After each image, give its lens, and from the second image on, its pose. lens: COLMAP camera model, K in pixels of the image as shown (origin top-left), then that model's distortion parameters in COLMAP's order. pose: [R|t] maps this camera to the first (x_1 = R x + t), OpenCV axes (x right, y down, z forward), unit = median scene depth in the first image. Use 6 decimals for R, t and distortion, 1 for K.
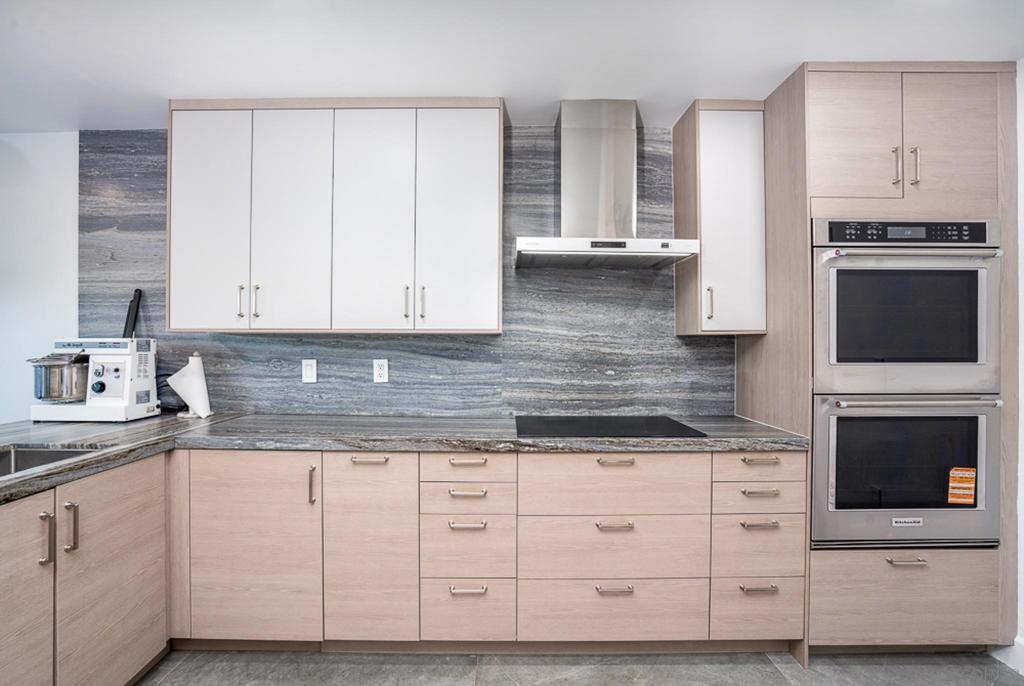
lens RADIAL K [[470.2, 0, 507.9], [0, 470.2, 343.0], [0, 0, 1]] dist [-0.069711, 0.025294]
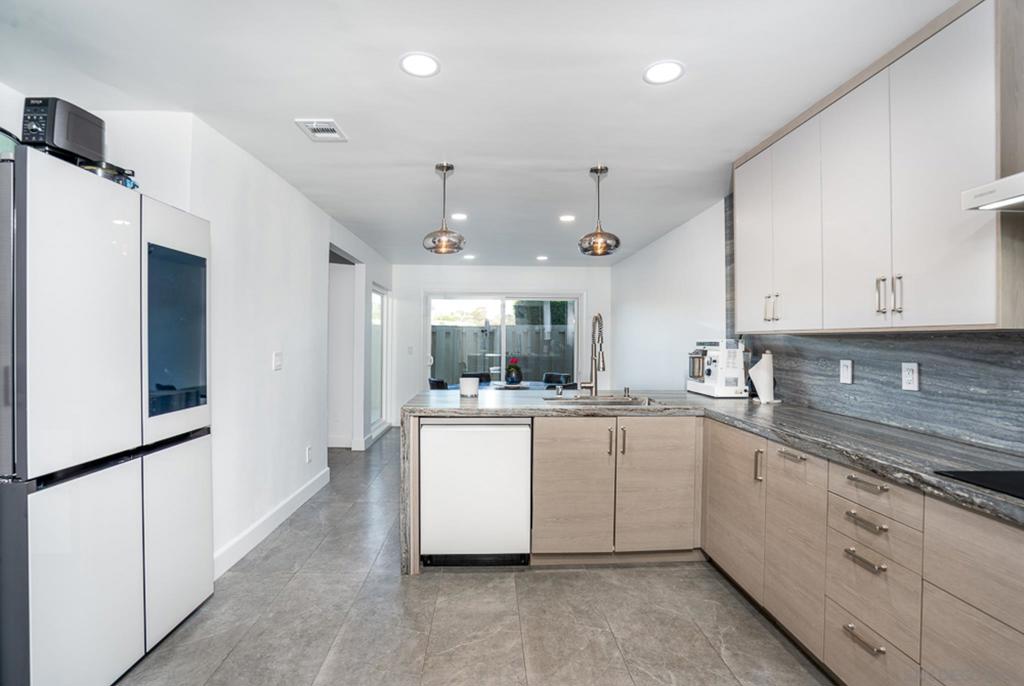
lens RADIAL K [[470.2, 0, 507.9], [0, 470.2, 343.0], [0, 0, 1]] dist [-0.069711, 0.025294]
pose [[0.047400, 0.002601, -0.998873, 0.512690], [-0.008214, 0.999964, 0.002214, 0.003179], [0.998842, 0.008100, 0.047420, 0.233286]]
